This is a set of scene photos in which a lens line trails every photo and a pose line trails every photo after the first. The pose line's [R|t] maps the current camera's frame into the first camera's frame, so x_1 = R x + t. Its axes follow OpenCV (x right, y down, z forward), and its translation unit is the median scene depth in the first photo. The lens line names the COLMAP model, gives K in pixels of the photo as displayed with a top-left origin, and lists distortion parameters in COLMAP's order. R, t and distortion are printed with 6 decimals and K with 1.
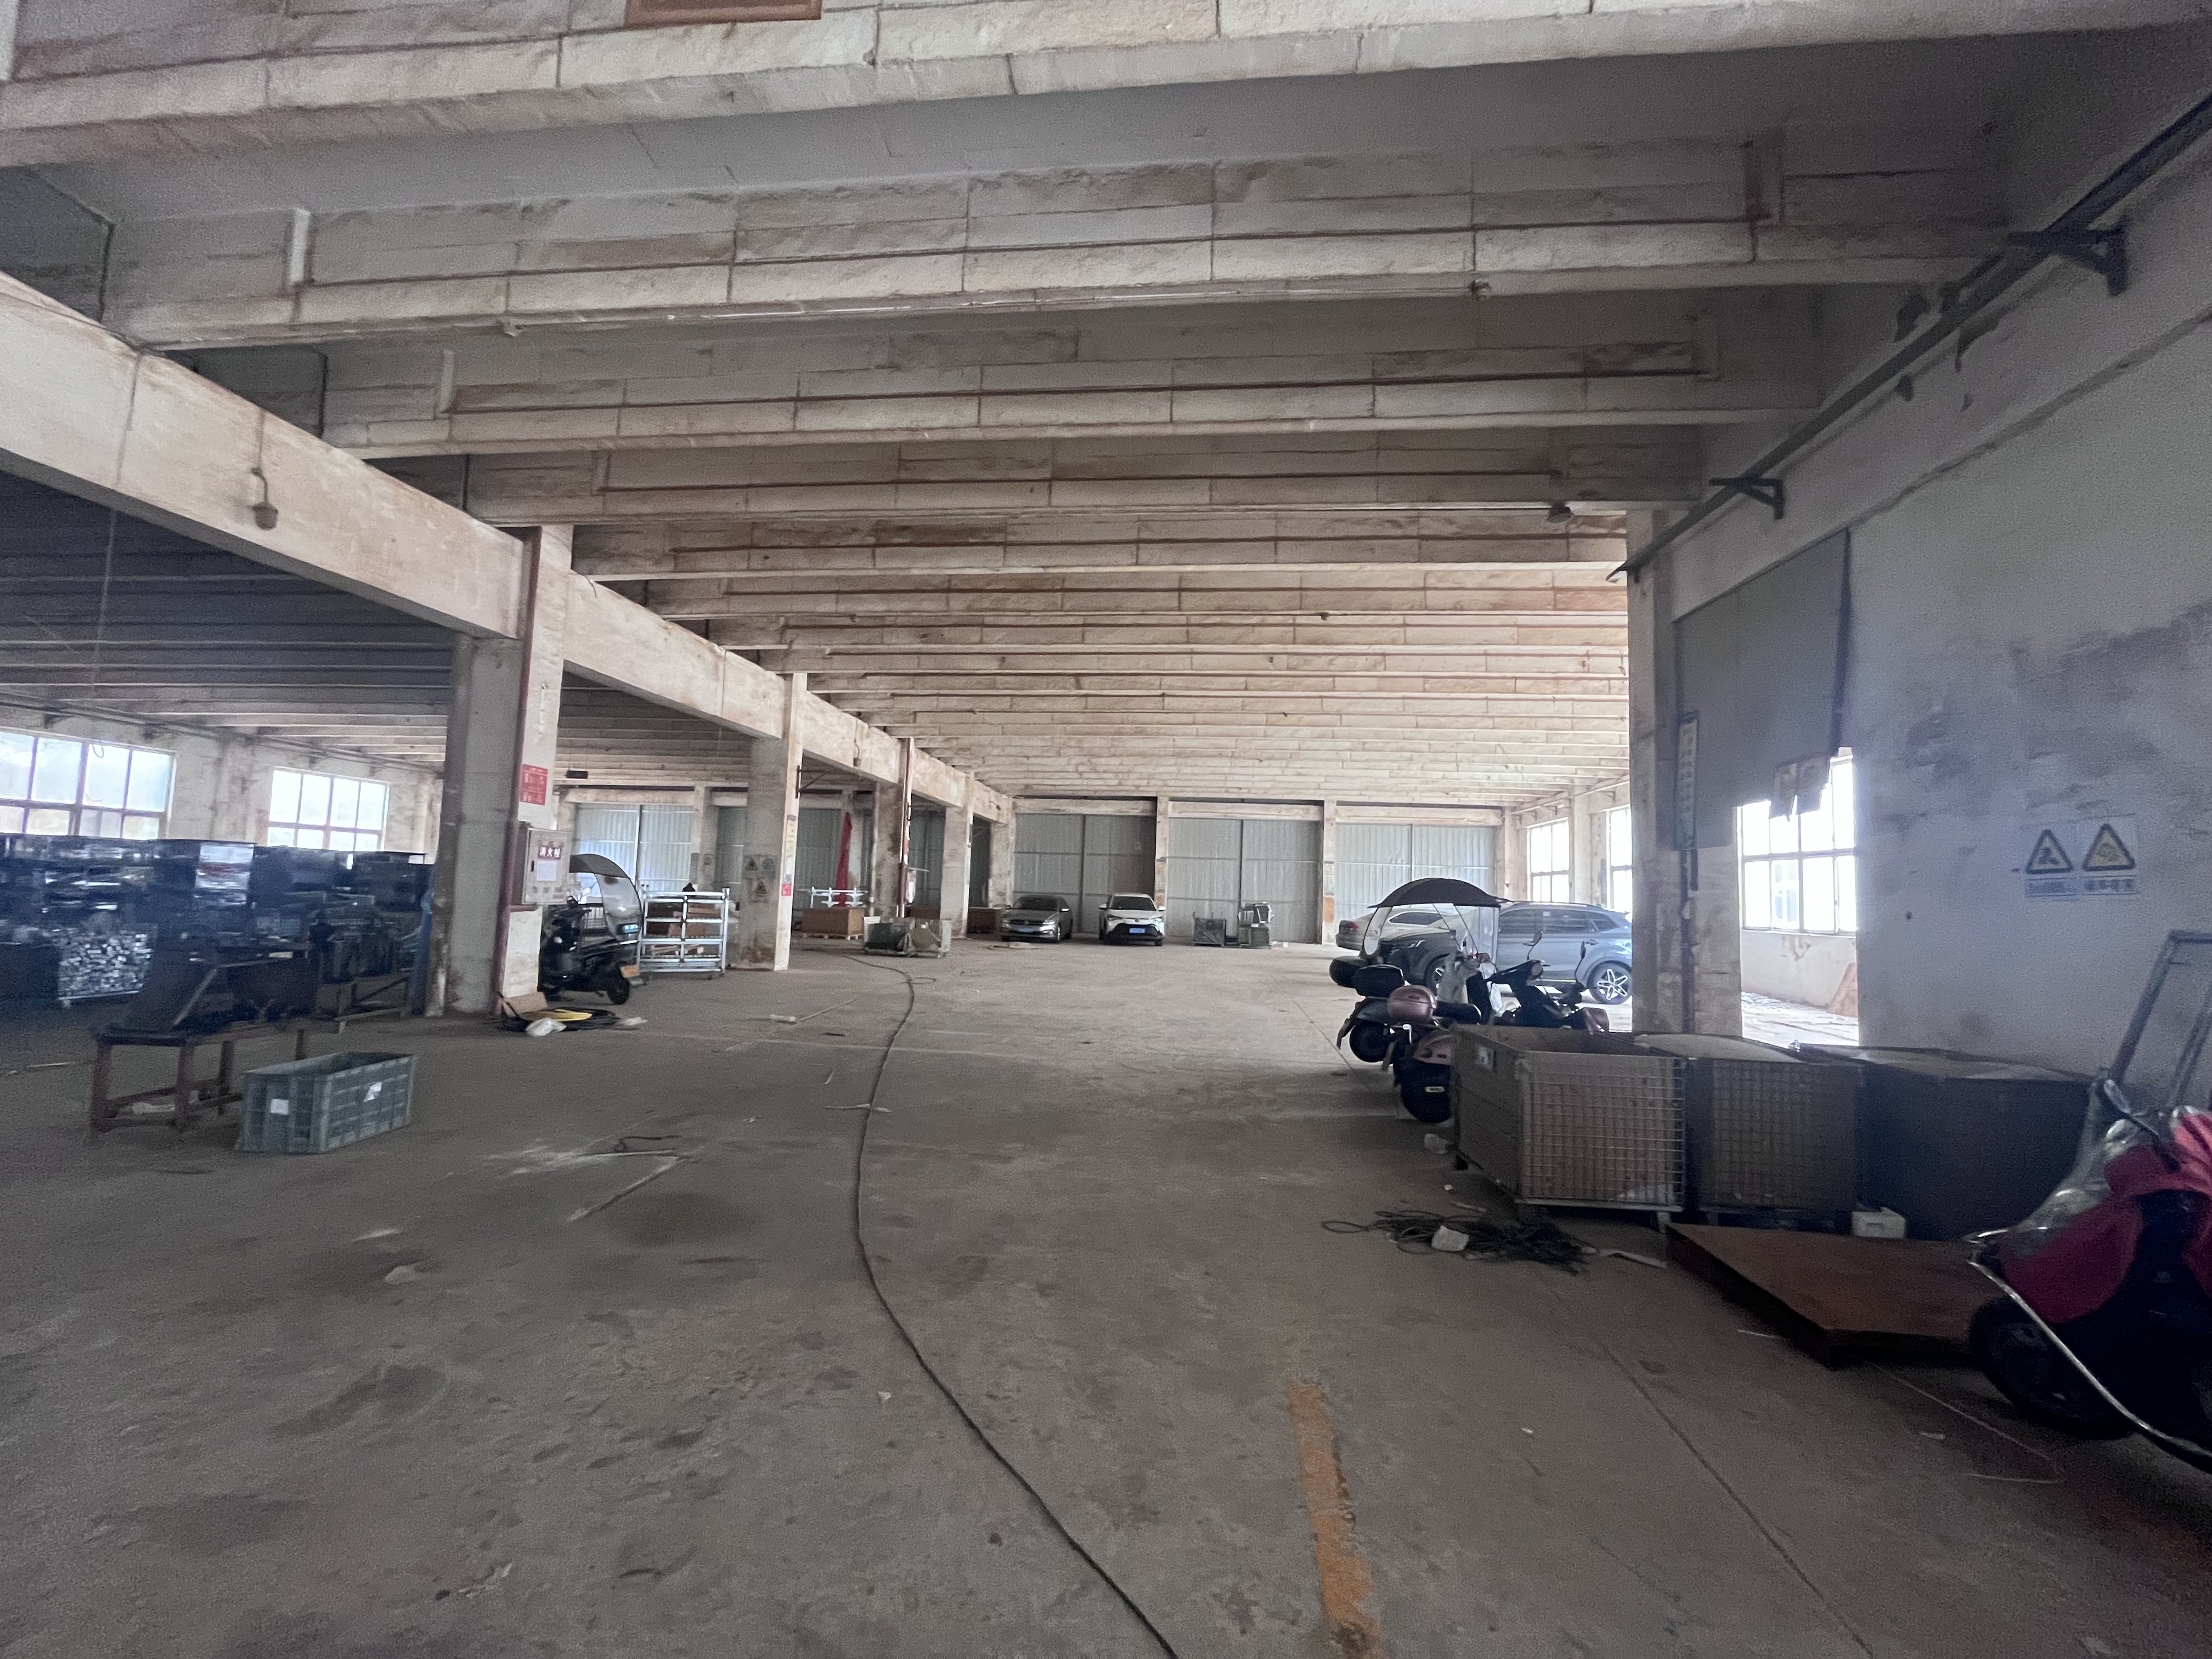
lens RADIAL K [[893.3, 0, 1107.9], [0, 893.3, 834.1], [0, 0, 1]] dist [-0.002523, 0.000098]
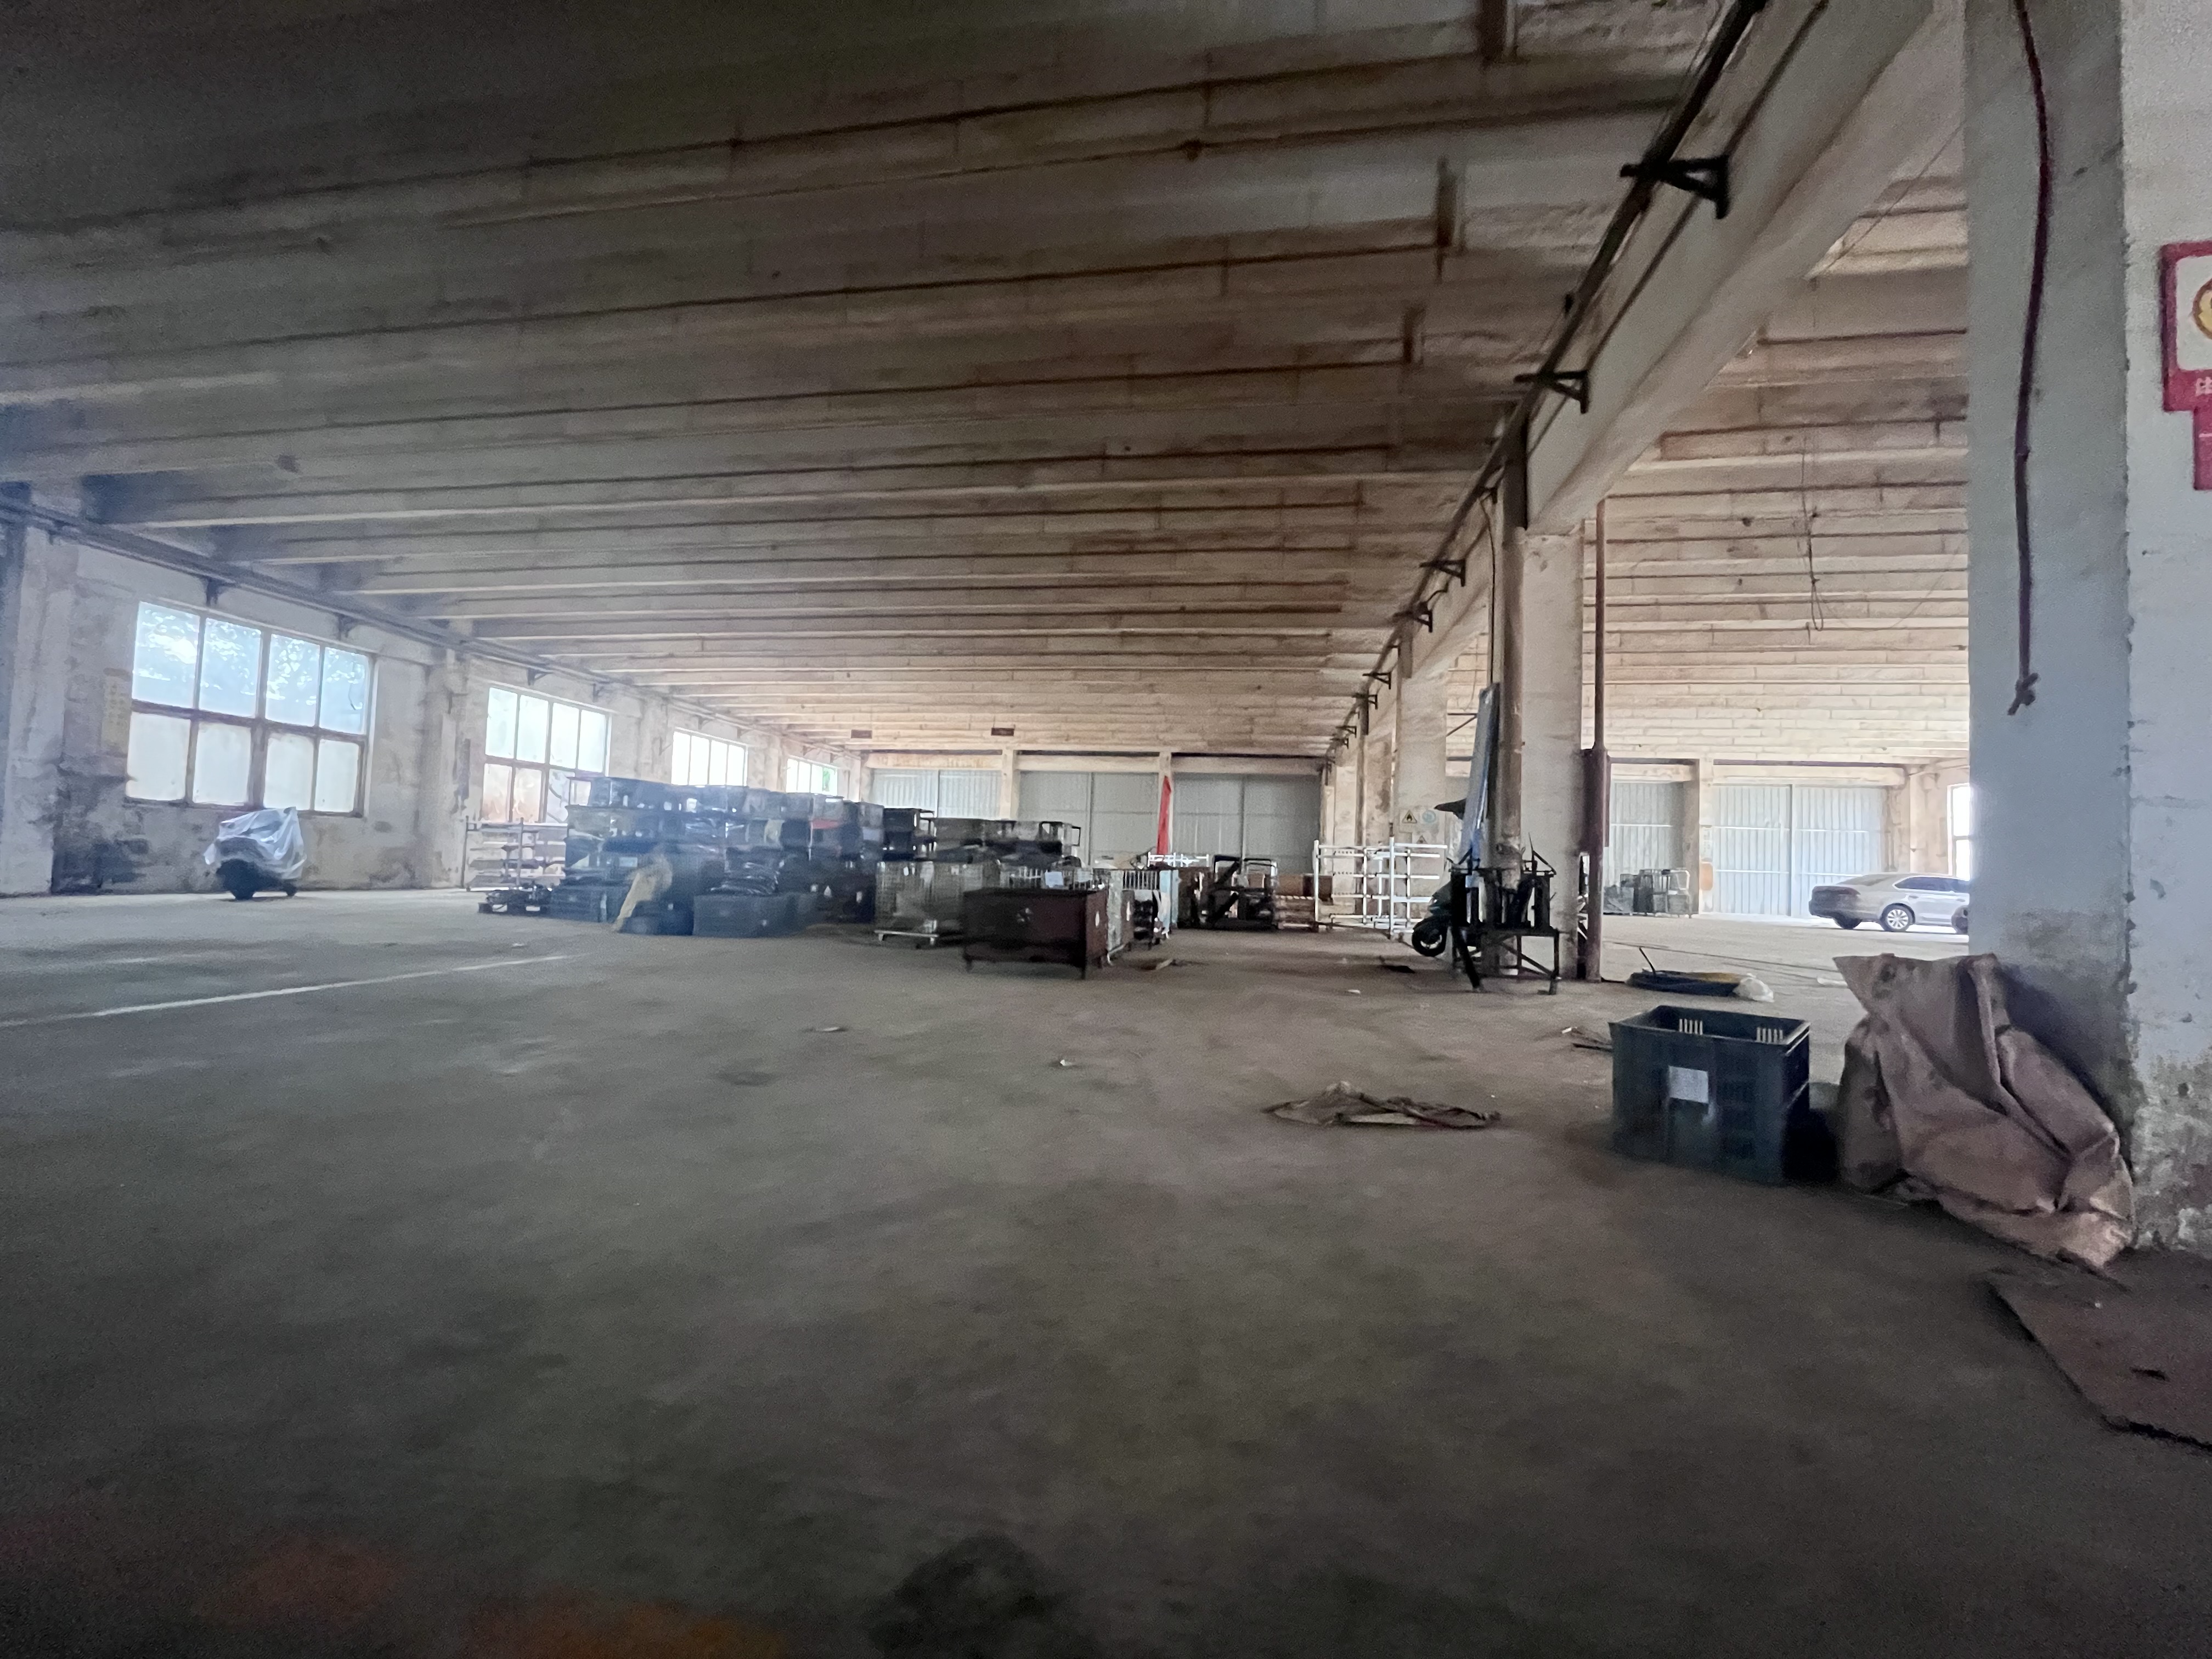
lens RADIAL K [[893.3, 0, 1100.5], [0, 893.3, 844.6], [0, 0, 1]] dist [-0.002523, 0.000098]
pose [[0.998064, -0.000701, -0.062197, -0.864447], [0.003206, 0.999187, 0.040185, 0.031684], [0.062118, -0.040306, 0.997255, 0.096896]]
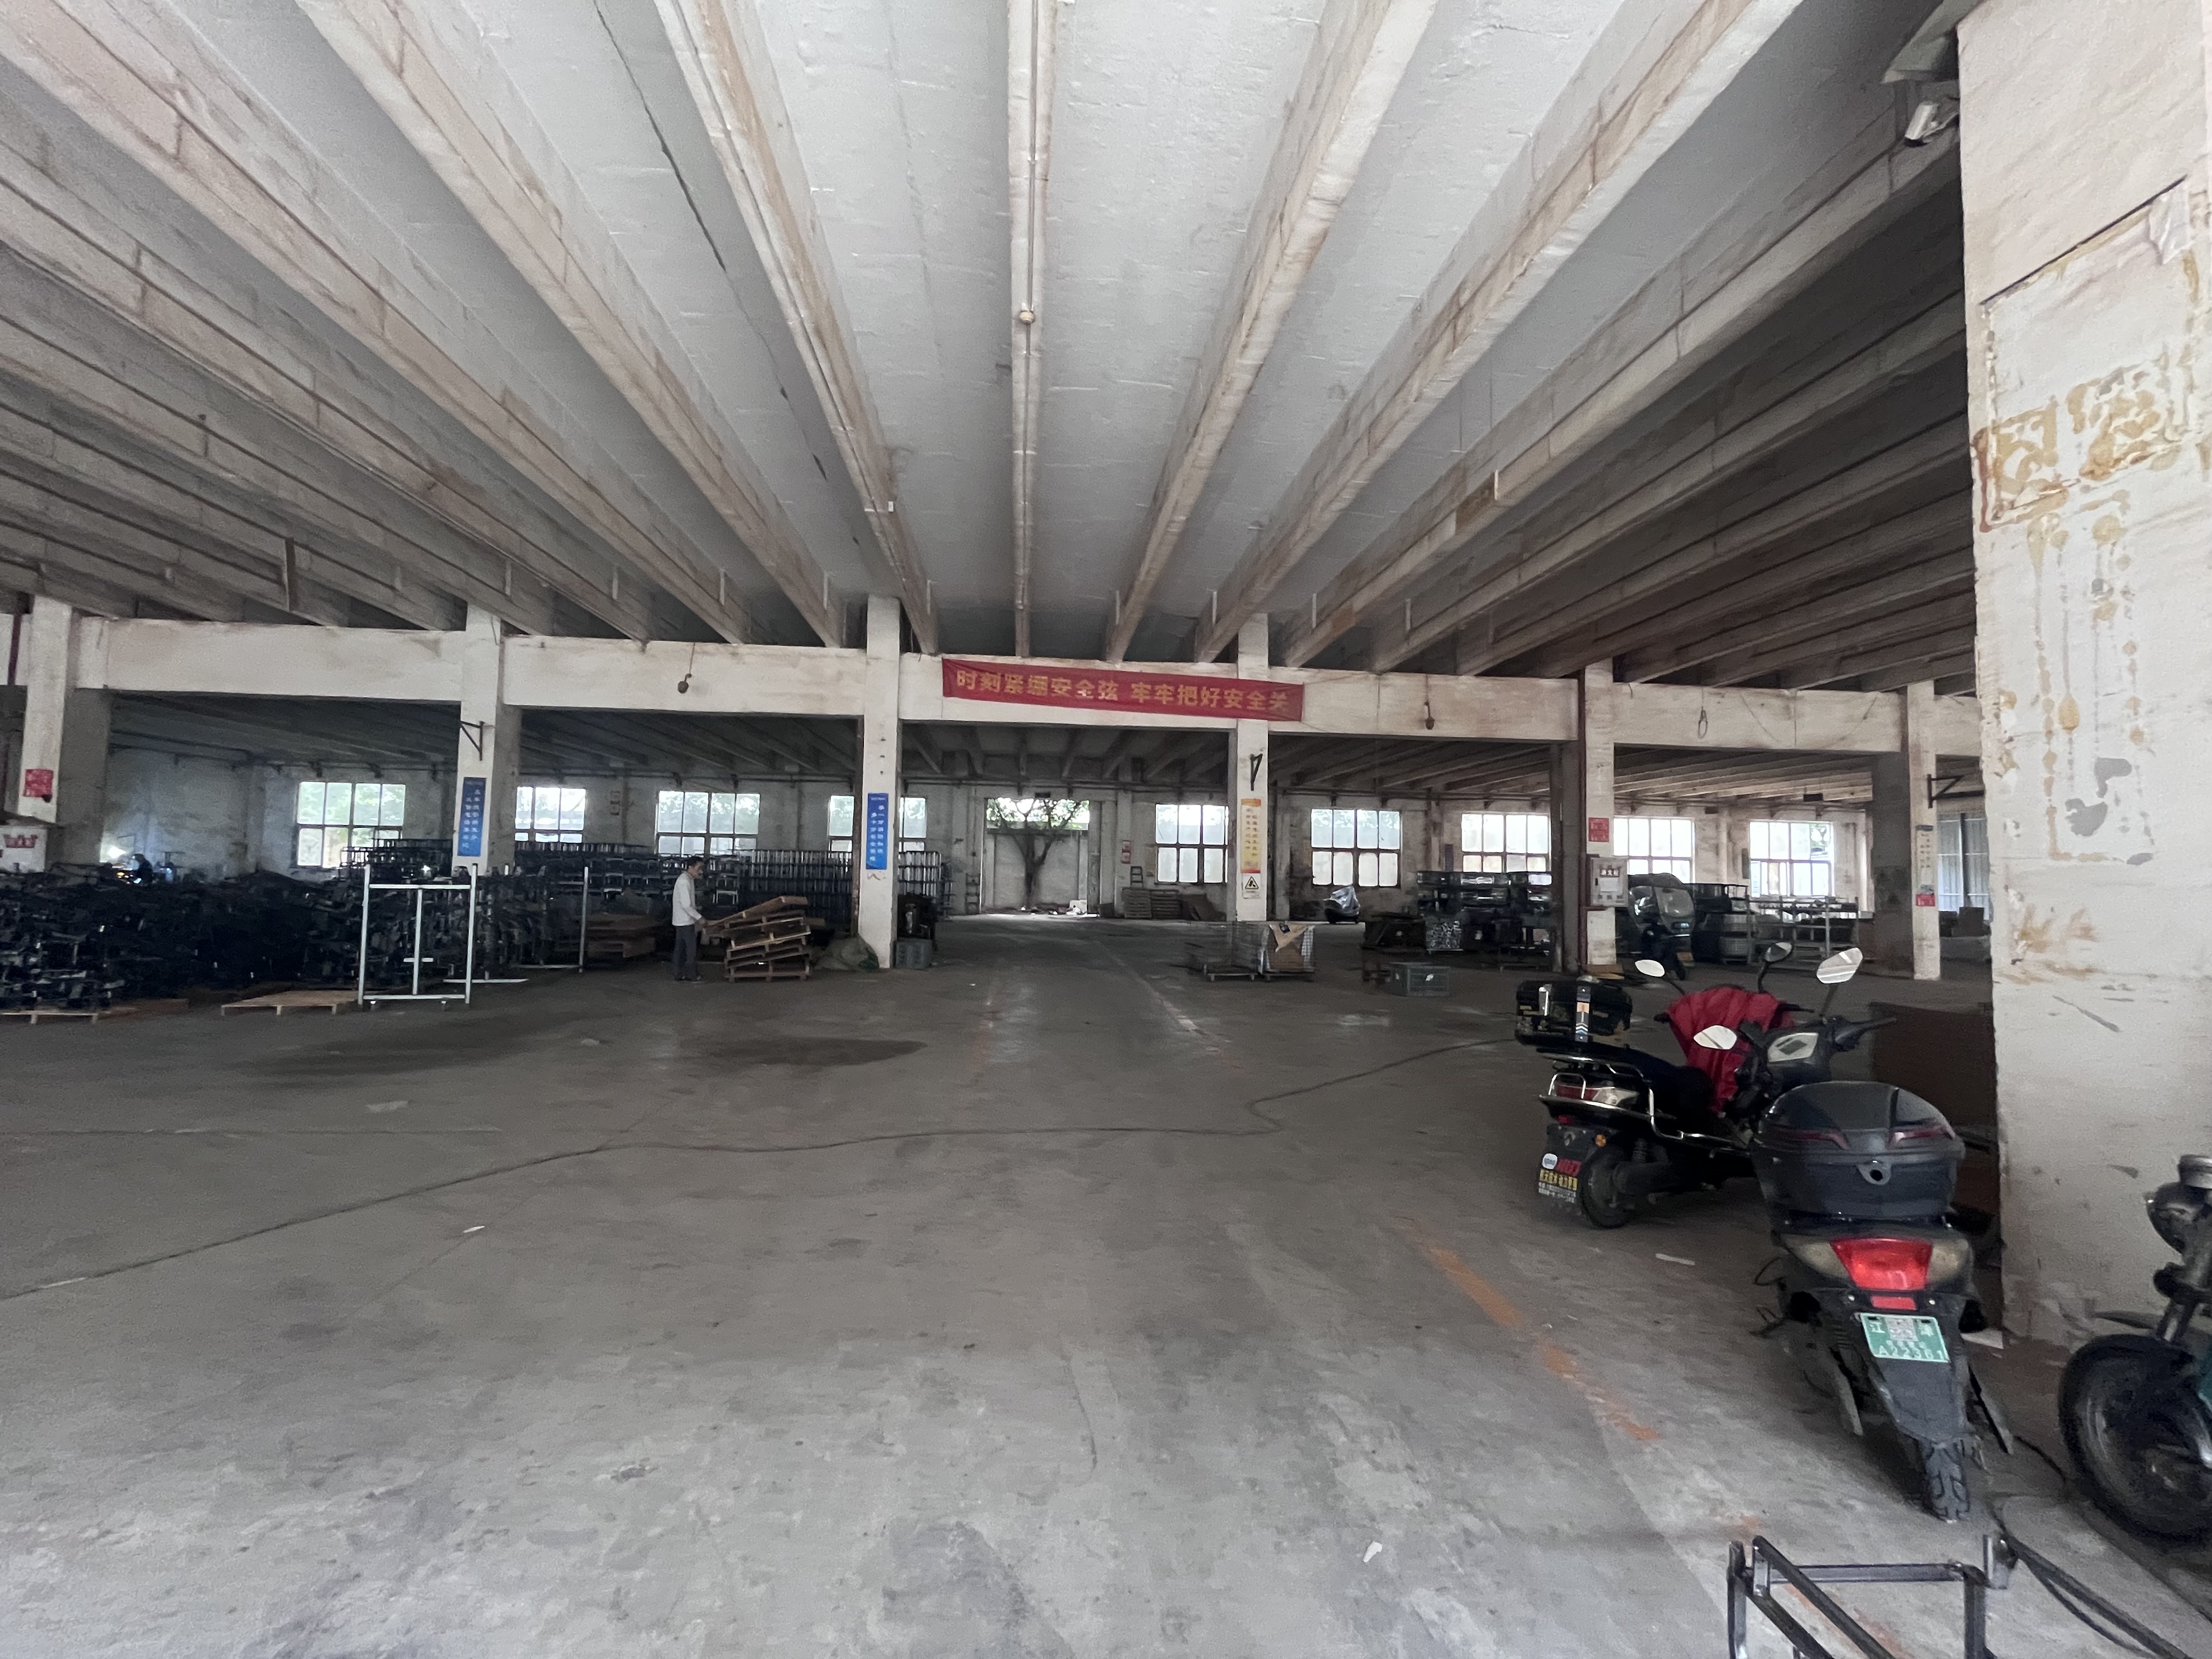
lens RADIAL K [[893.3, 0, 1100.6], [0, 893.3, 832.4], [0, 0, 1]] dist [-0.002523, 0.000098]
pose [[0.199321, -0.077832, -0.976838, 0.582900], [0.052796, 0.996246, -0.068605, 0.008773], [0.978511, -0.037898, 0.202682, -0.138447]]
